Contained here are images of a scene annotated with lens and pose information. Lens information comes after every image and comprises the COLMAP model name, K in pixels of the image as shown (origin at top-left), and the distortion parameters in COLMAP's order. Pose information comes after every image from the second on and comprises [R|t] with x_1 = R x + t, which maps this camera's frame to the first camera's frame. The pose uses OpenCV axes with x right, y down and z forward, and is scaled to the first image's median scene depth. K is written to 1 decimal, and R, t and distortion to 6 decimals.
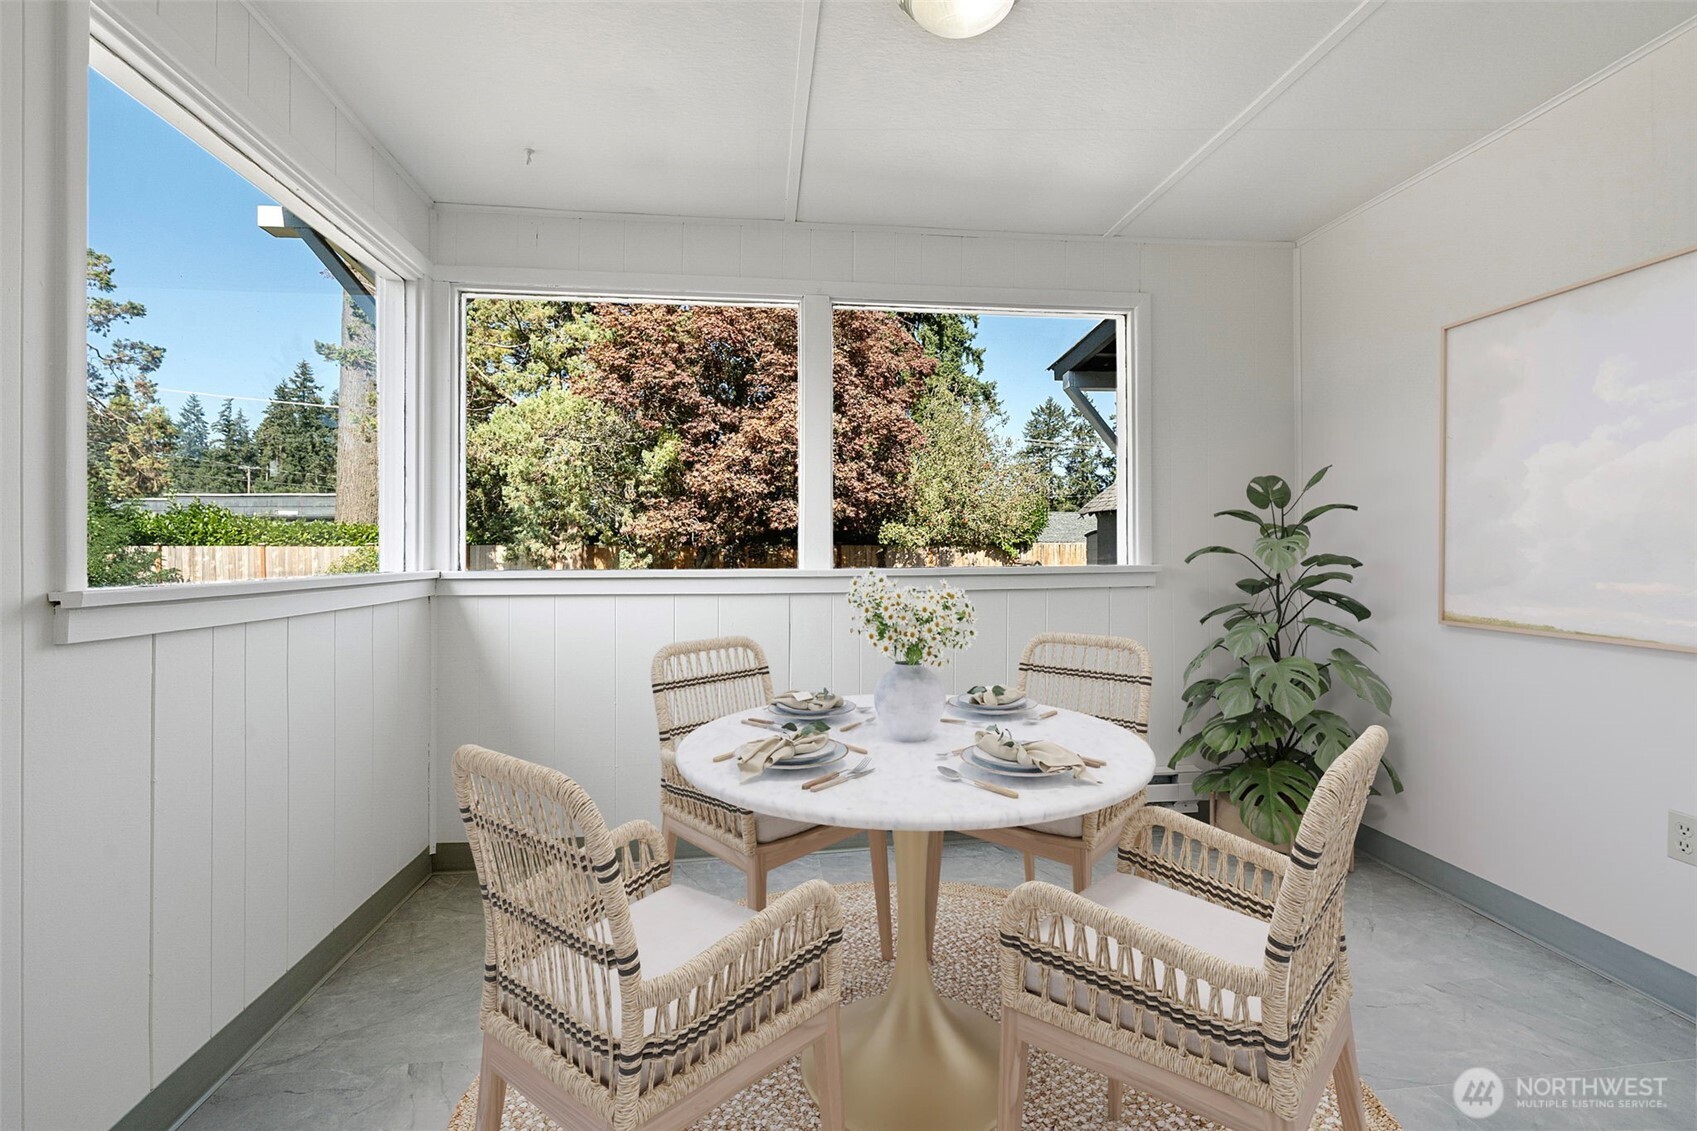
lens RADIAL K [[781.1, 0, 848.7], [0, 781.1, 558.4], [0, 0, 1]] dist [0.000143, -0.000037]
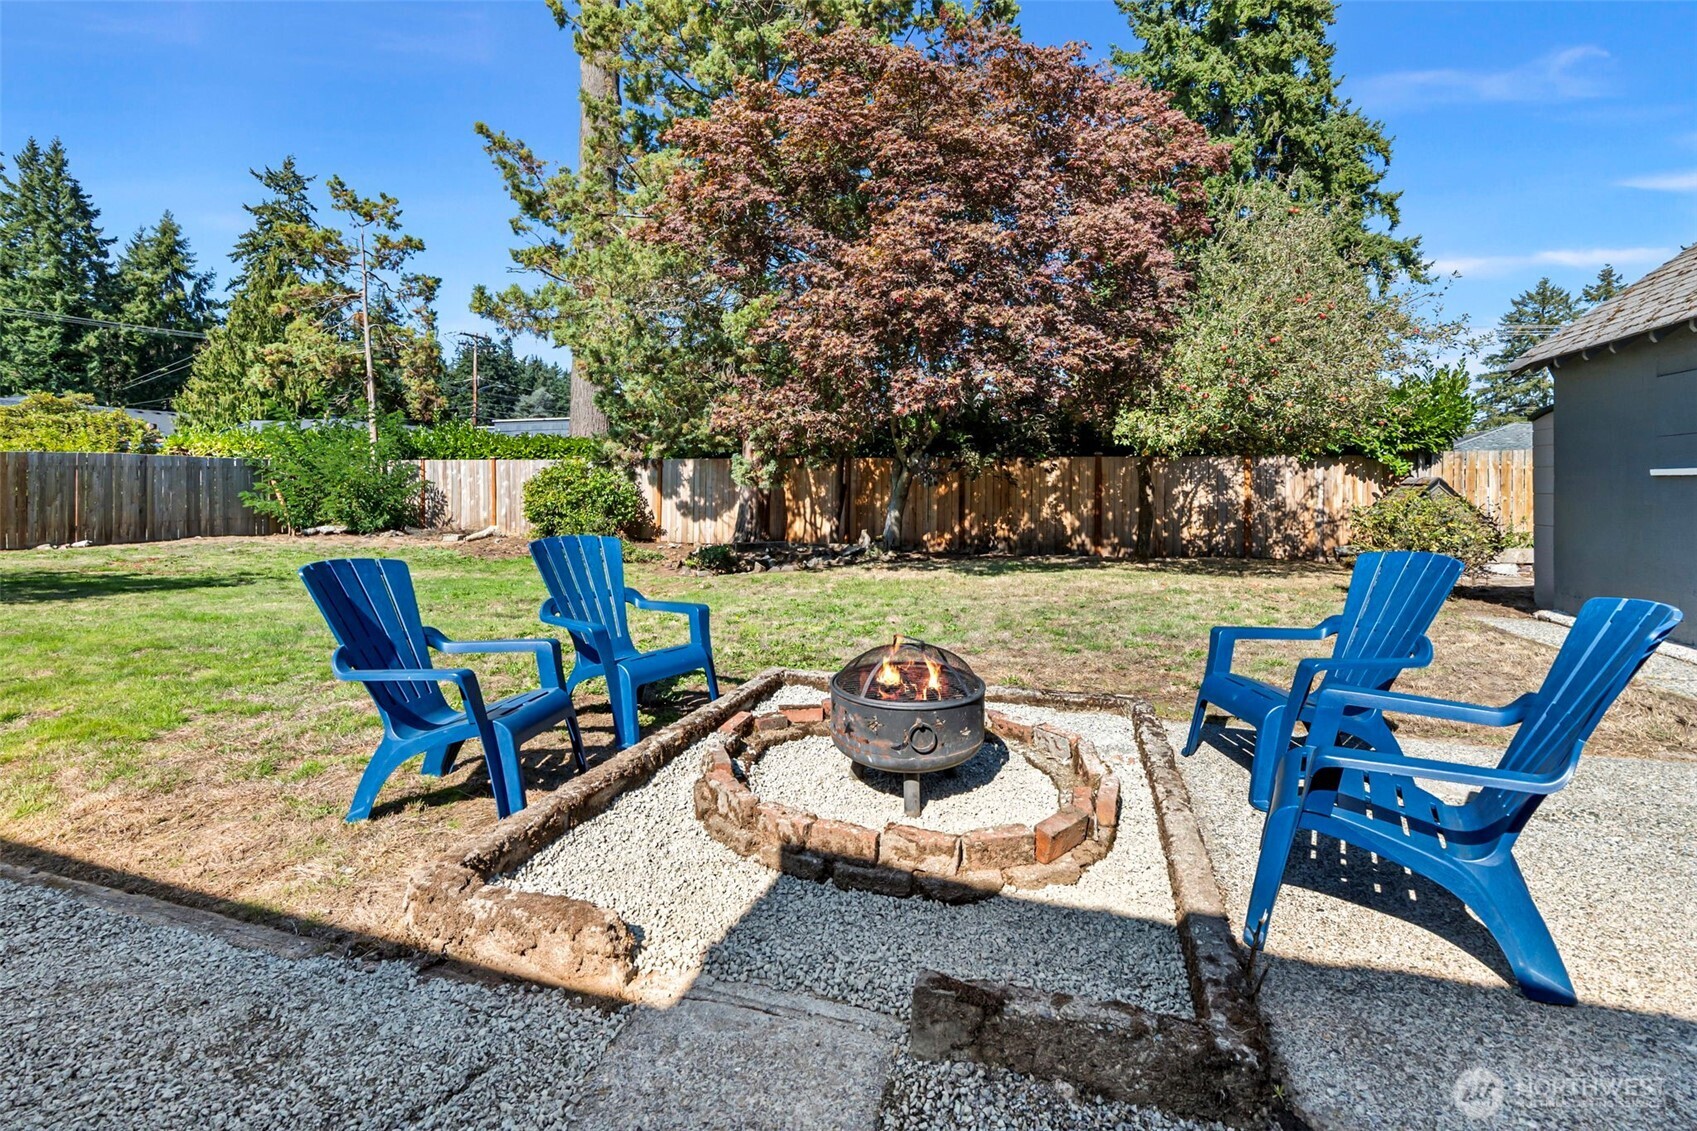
lens RADIAL K [[776.0, 0, 848.4], [0, 776.0, 492.4], [0, 0, 1]] dist [-0.011520, -0.000139]
pose [[0.880868, 0.011658, -0.473218, 0.136329], [-0.015271, 0.999876, -0.003795, 0.023424], [0.473115, 0.010569, 0.880937, 0.324620]]
